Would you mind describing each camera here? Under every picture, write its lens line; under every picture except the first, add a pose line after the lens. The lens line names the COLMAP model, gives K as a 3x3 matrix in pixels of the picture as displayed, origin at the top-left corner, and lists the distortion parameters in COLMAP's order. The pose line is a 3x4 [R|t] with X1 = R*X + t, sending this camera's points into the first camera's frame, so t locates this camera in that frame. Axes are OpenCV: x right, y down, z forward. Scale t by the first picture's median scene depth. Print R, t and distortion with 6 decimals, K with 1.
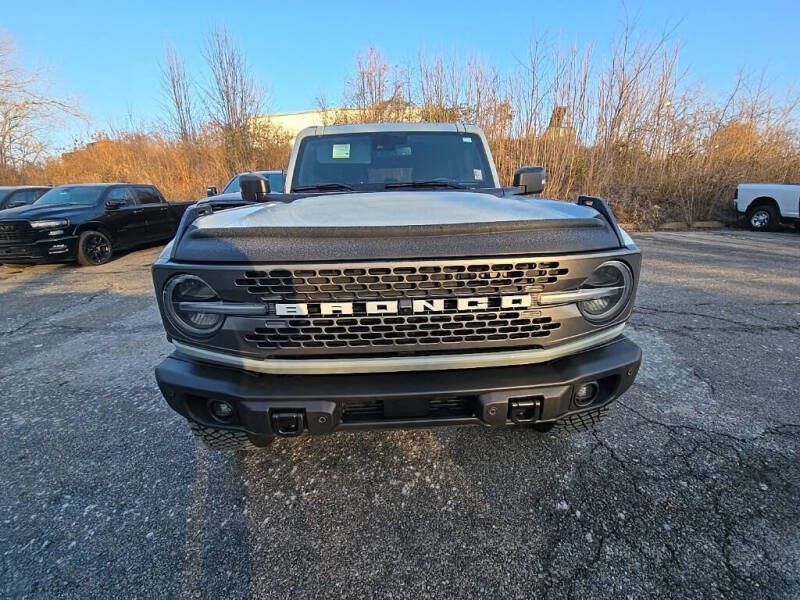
lens RADIAL K [[325.4, 0, 405.4], [0, 325.4, 301.2], [0, 0, 1]] dist [0.003734, -0.004617]
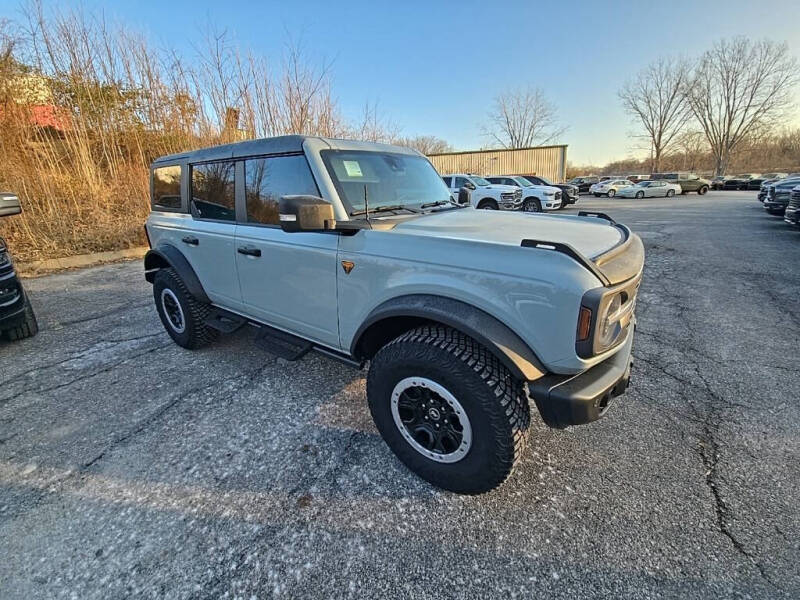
lens RADIAL K [[325.4, 0, 402.3], [0, 325.4, 303.1], [0, 0, 1]] dist [0.003734, -0.004617]
pose [[0.607071, -0.261147, 0.750511, -0.951070], [0.257963, 0.958072, 0.124710, -0.187320], [-0.751612, 0.117896, 0.648984, 0.366335]]
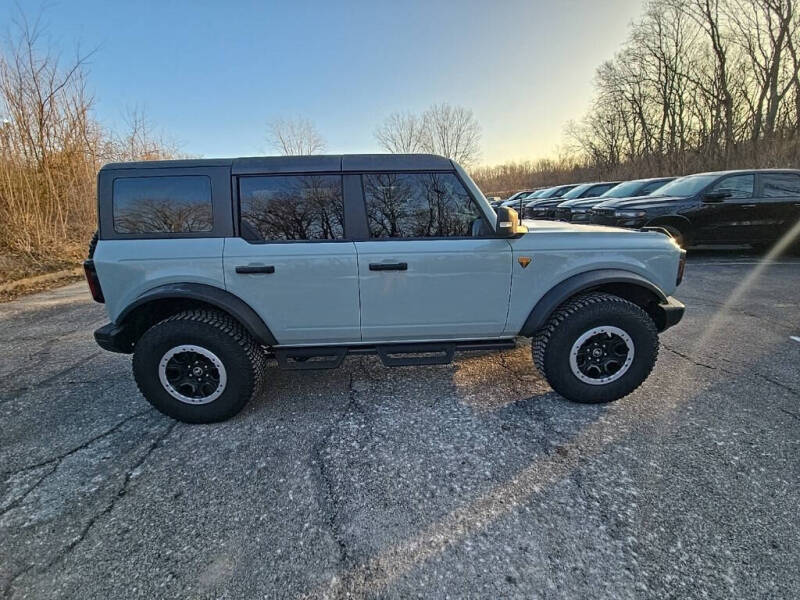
lens RADIAL K [[325.4, 0, 405.9], [0, 325.4, 301.2], [0, 0, 1]] dist [0.003734, -0.004617]
pose [[0.009169, -0.268652, 0.963194, -1.411871], [0.341257, 0.906247, 0.249520, -0.472169], [-0.939925, 0.326409, 0.099988, 1.250342]]
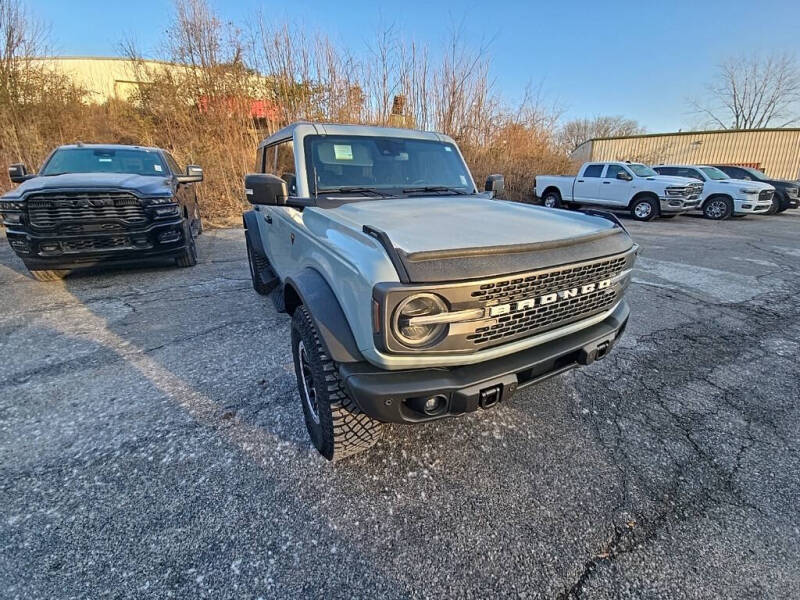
lens RADIAL K [[325.4, 0, 408.3], [0, 325.4, 300.3], [0, 0, 1]] dist [0.003734, -0.004617]
pose [[0.890637, -0.136184, 0.433843, -0.547593], [0.112243, 0.990417, 0.080470, -0.069916], [-0.440645, -0.022974, 0.897388, -0.002643]]
